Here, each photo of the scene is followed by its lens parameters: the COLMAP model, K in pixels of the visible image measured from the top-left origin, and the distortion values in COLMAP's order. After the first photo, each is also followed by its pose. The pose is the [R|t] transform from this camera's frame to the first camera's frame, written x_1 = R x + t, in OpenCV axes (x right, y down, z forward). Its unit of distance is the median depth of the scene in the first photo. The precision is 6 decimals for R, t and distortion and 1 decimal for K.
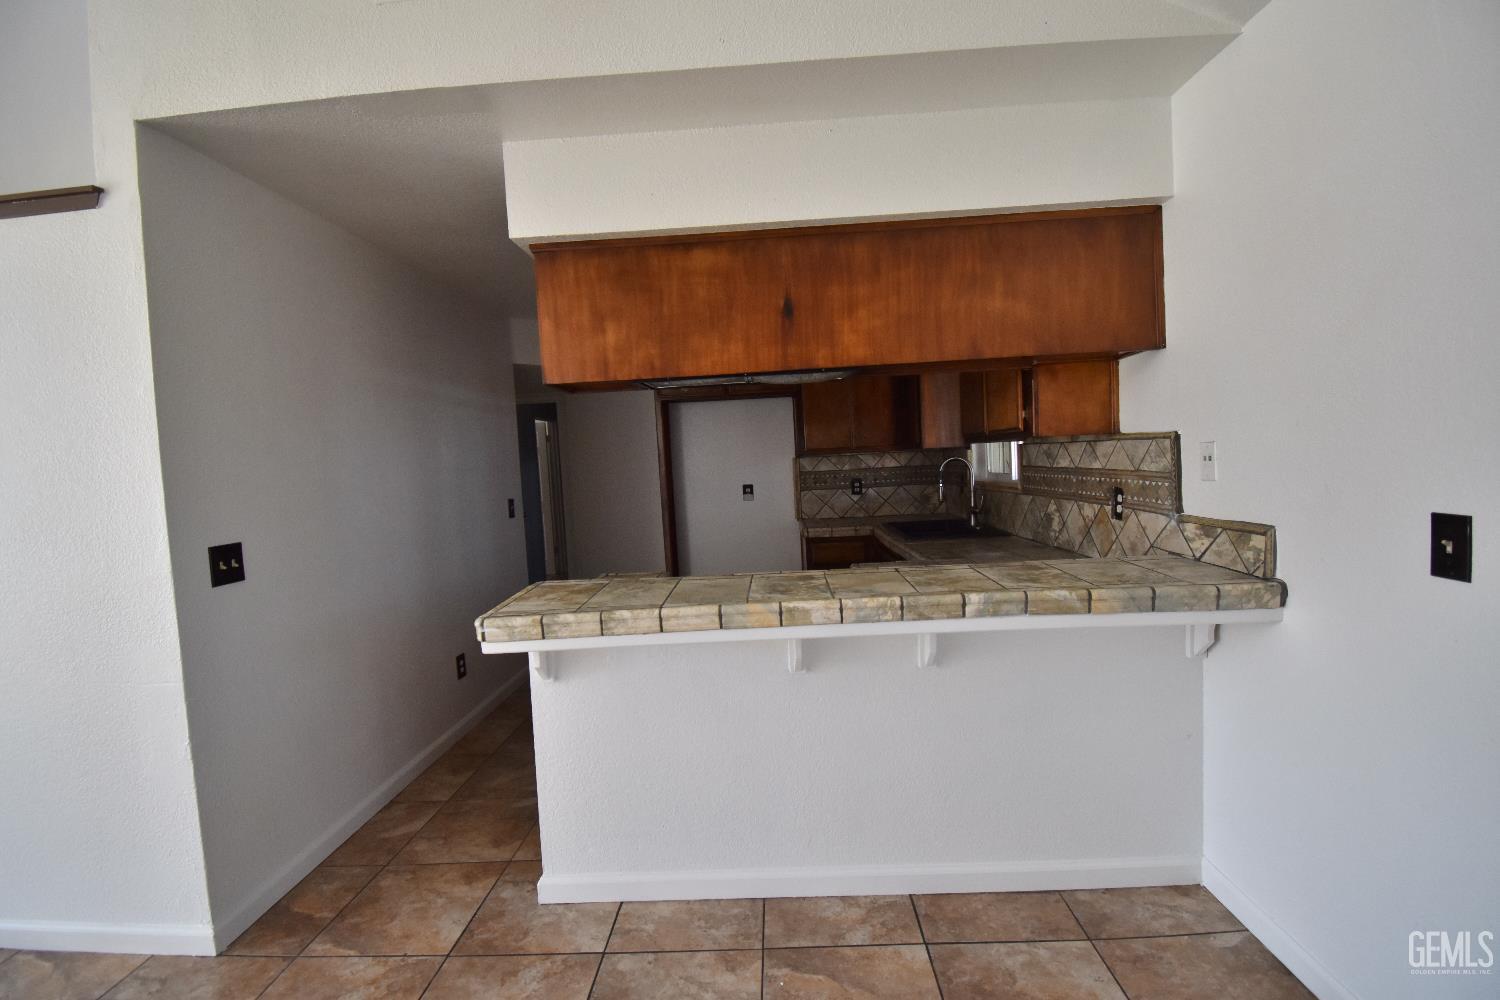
lens RADIAL K [[661.5, 0, 751.6], [0, 661.5, 492.2], [0, 0, 1]] dist [-0.001649, -0.010518]
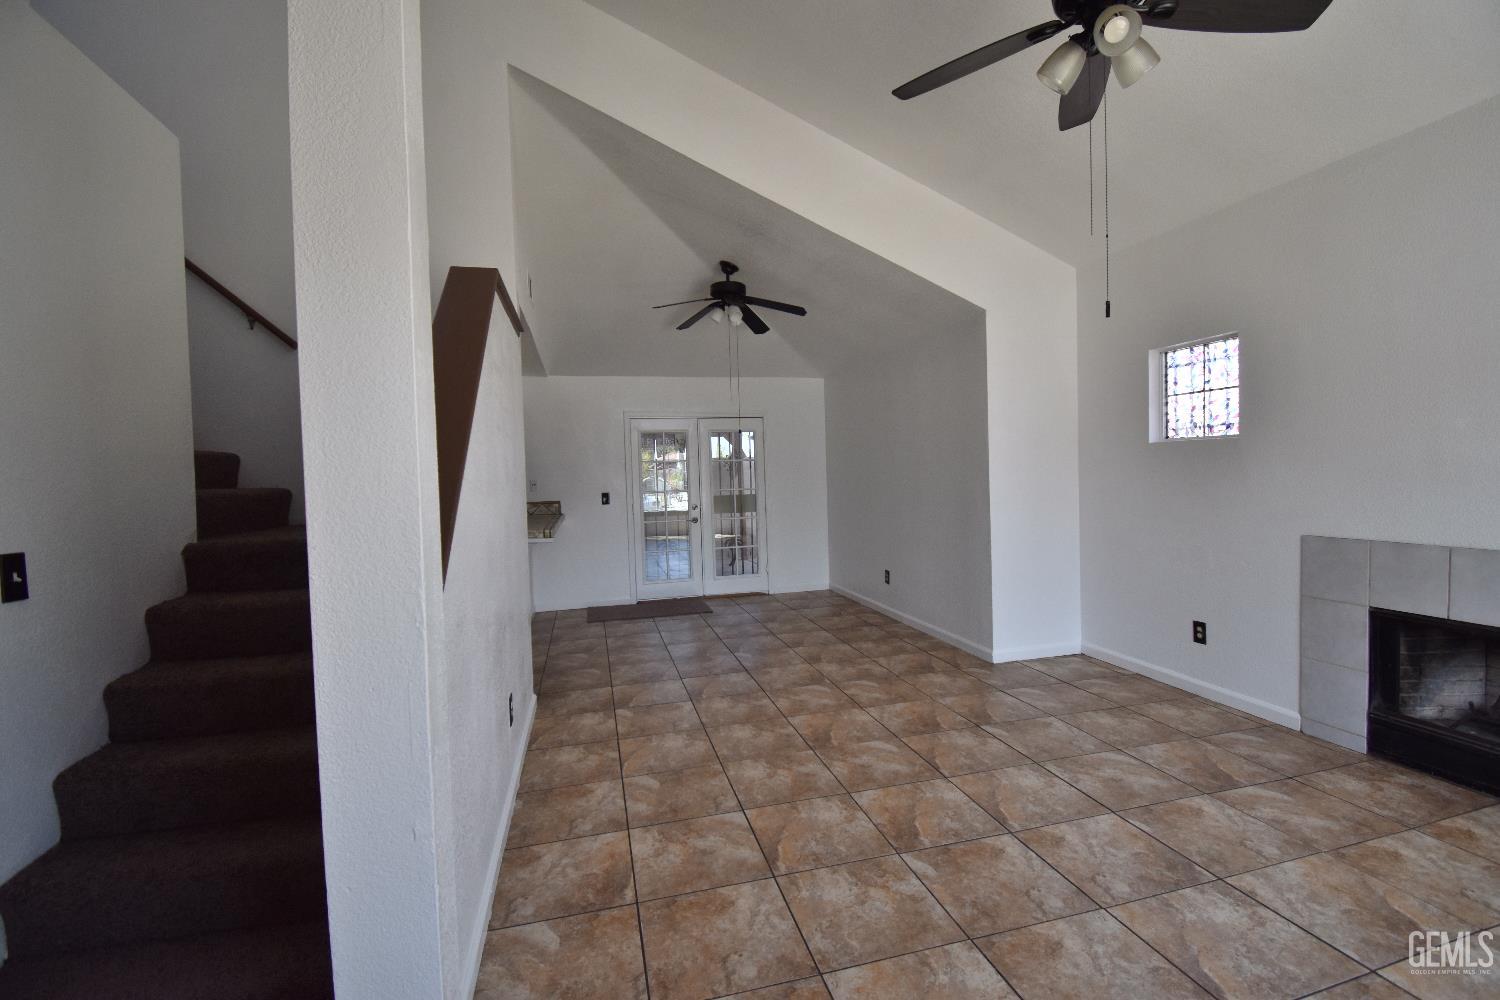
lens RADIAL K [[661.5, 0, 762.3], [0, 661.5, 495.1], [0, 0, 1]] dist [-0.001649, -0.010518]
pose [[-0.293957, 0.029482, 0.955364, -2.718660], [0.087827, 0.996129, -0.003717, 0.109993], [-0.951775, 0.082814, -0.295409, 0.794085]]
